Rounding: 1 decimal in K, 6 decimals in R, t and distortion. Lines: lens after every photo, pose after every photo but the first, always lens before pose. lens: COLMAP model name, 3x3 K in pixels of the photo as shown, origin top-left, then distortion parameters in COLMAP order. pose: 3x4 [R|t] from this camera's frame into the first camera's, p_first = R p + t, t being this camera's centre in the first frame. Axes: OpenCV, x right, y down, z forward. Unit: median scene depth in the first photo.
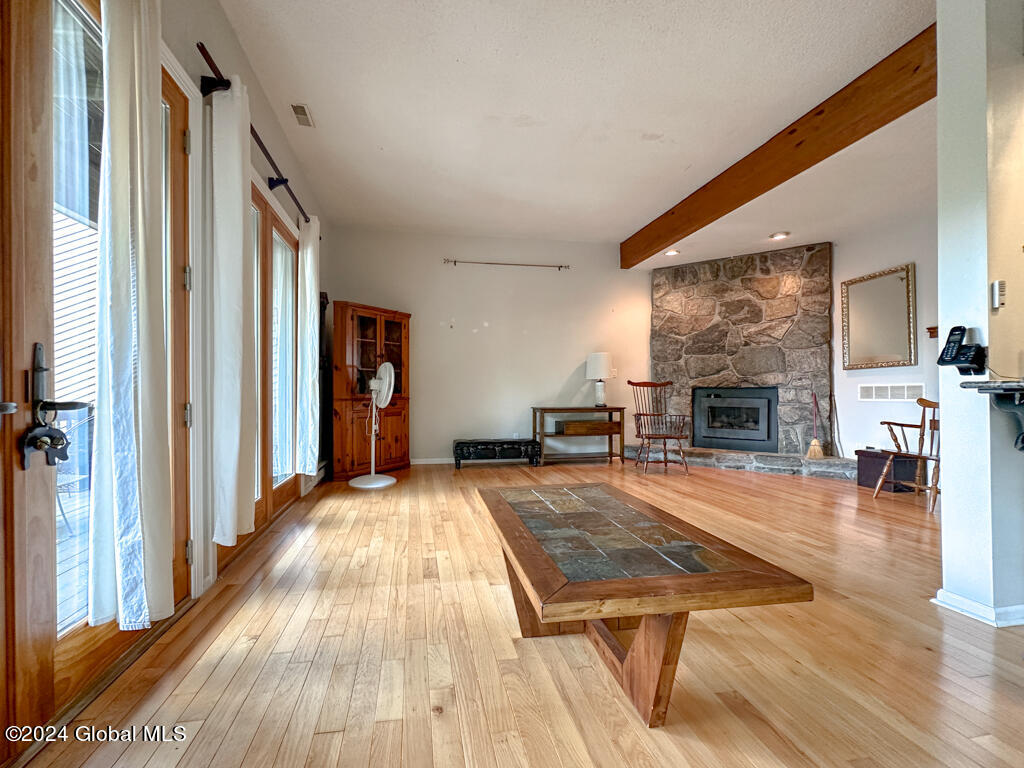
lens RADIAL K [[417.6, 0, 483.7], [0, 417.6, 393.4], [0, 0, 1]] dist [-0.007786, 0.003076]
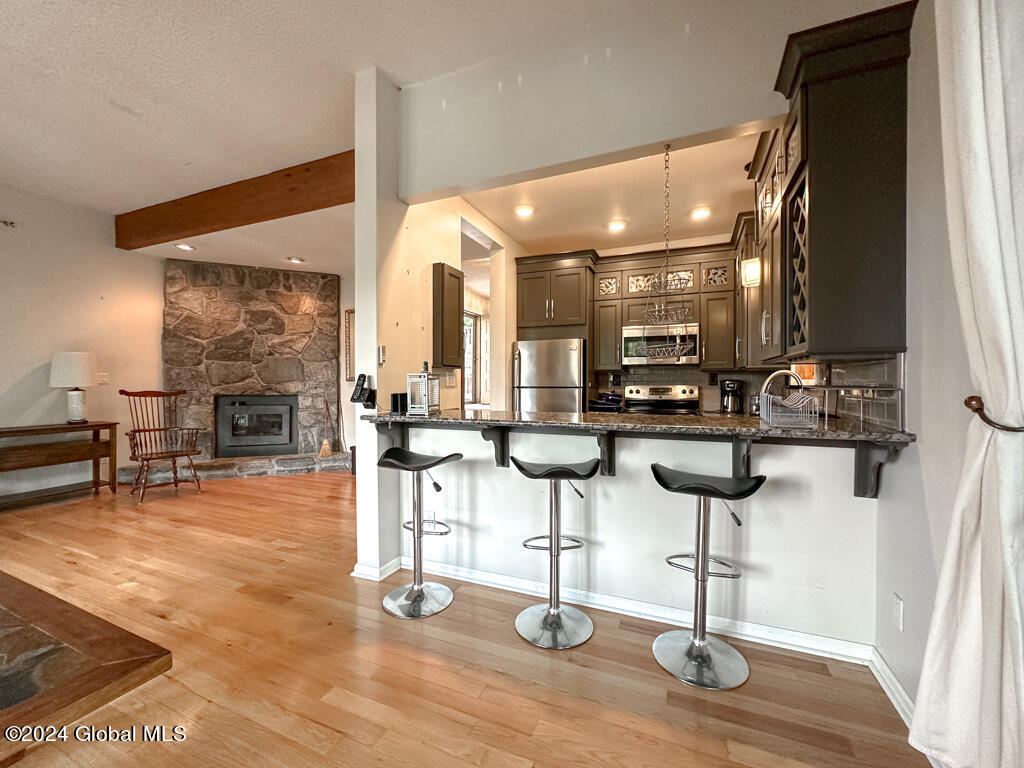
lens RADIAL K [[417.6, 0, 501.9], [0, 417.6, 382.8], [0, 0, 1]] dist [-0.007786, 0.003076]
pose [[0.546126, 0.004915, 0.837688, 0.076143], [-0.002305, 0.999988, -0.004365, -0.043611], [-0.837700, 0.000453, 0.546131, -0.054437]]
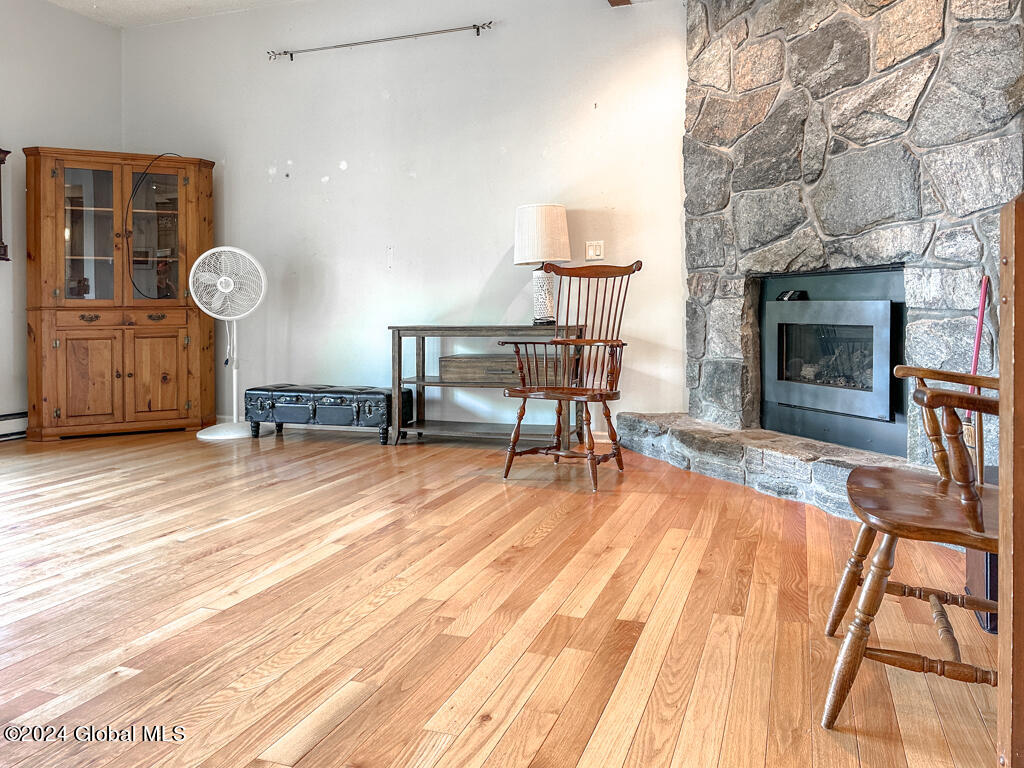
lens RADIAL K [[733.4, 0, 554.0], [0, 733.4, 309.7], [0, 0, 1]] dist [0.063033, -0.069440]
pose [[0.884499, -0.006051, -0.466503, 0.725193], [0.005064, 0.999982, -0.003368, 0.021537], [0.466515, 0.000616, 0.884513, 0.334870]]
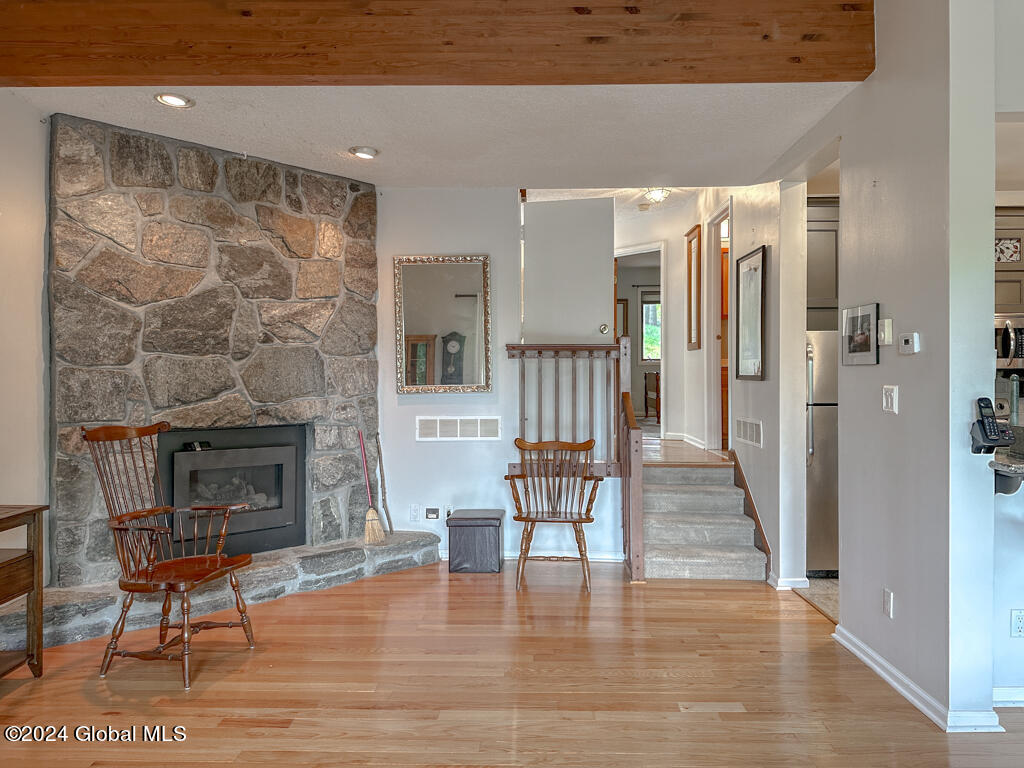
lens RADIAL K [[733.4, 0, 510.8], [0, 733.4, 374.1], [0, 0, 1]] dist [0.063033, -0.069440]
pose [[0.192913, 0.006874, 0.981192, -0.183155], [0.002670, 0.999968, -0.007531, -0.070629], [-0.981212, 0.004073, 0.192889, 0.554200]]
